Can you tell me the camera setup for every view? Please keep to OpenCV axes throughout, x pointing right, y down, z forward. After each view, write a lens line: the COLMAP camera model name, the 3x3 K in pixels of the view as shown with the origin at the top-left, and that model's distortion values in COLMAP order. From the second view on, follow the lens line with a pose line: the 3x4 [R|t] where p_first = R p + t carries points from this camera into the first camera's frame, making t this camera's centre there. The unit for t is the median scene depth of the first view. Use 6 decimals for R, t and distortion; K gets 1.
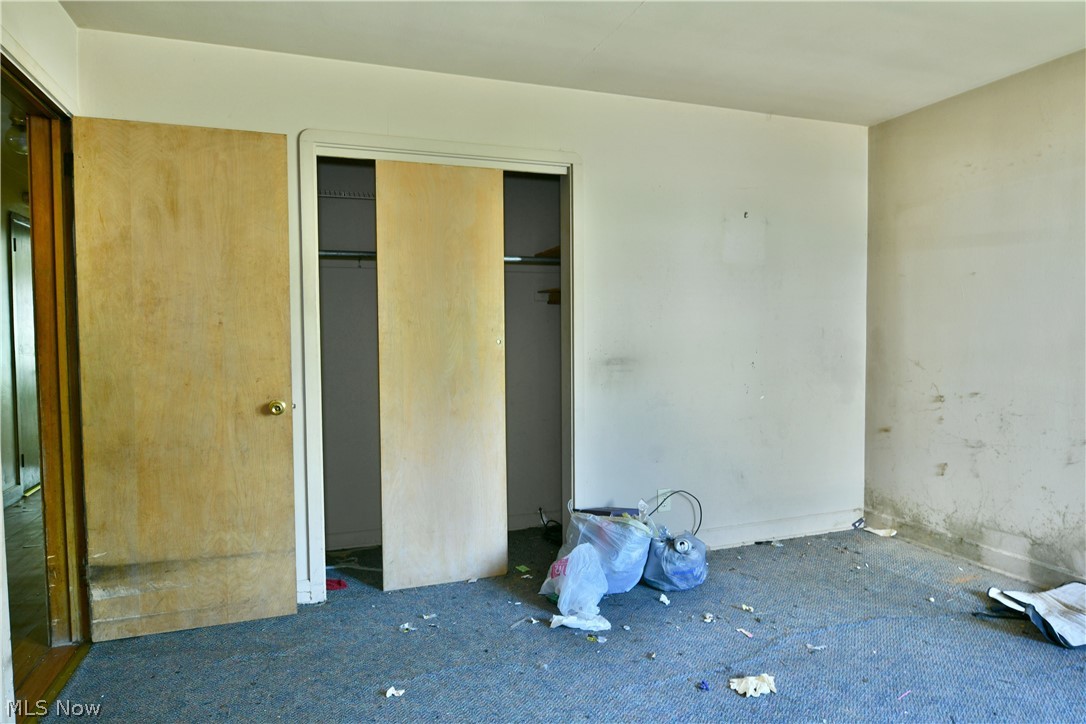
lens RADIAL K [[655.6, 0, 541.6], [0, 655.6, 368.5], [0, 0, 1]] dist [-0.014099, -0.000820]
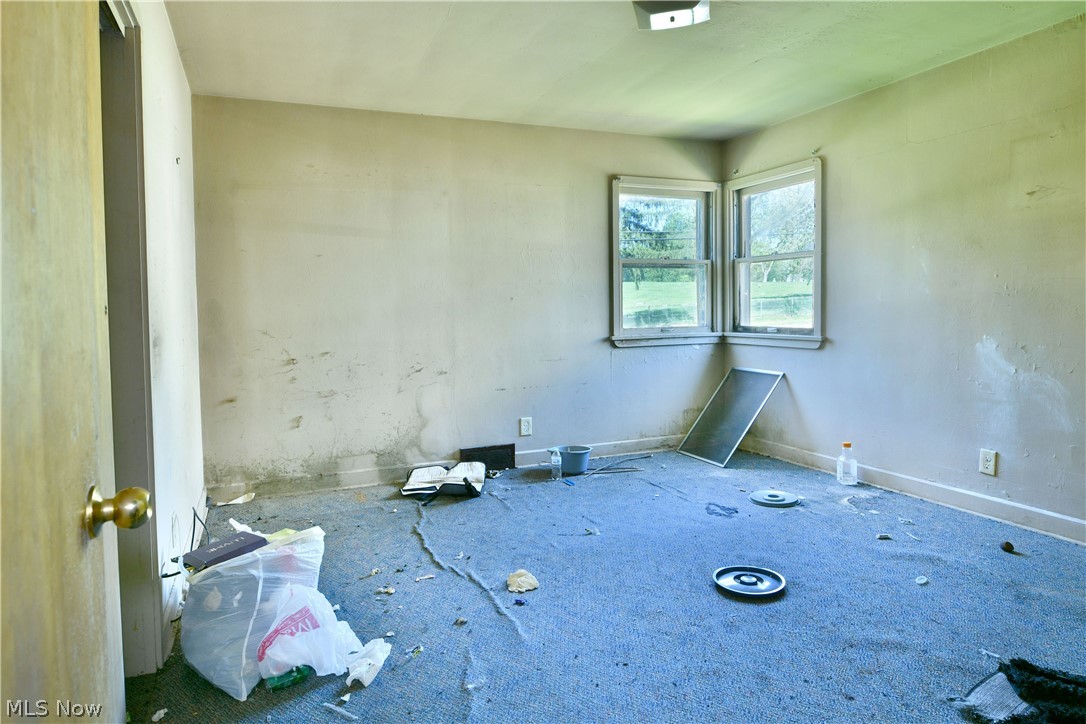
lens RADIAL K [[655.6, 0, 515.9], [0, 655.6, 339.2], [0, 0, 1]] dist [-0.014099, -0.000820]
pose [[-0.025096, -0.040342, 0.998871, -0.710120], [0.072419, 0.996487, 0.042066, -0.016745], [-0.997059, 0.073392, -0.022086, 0.810654]]
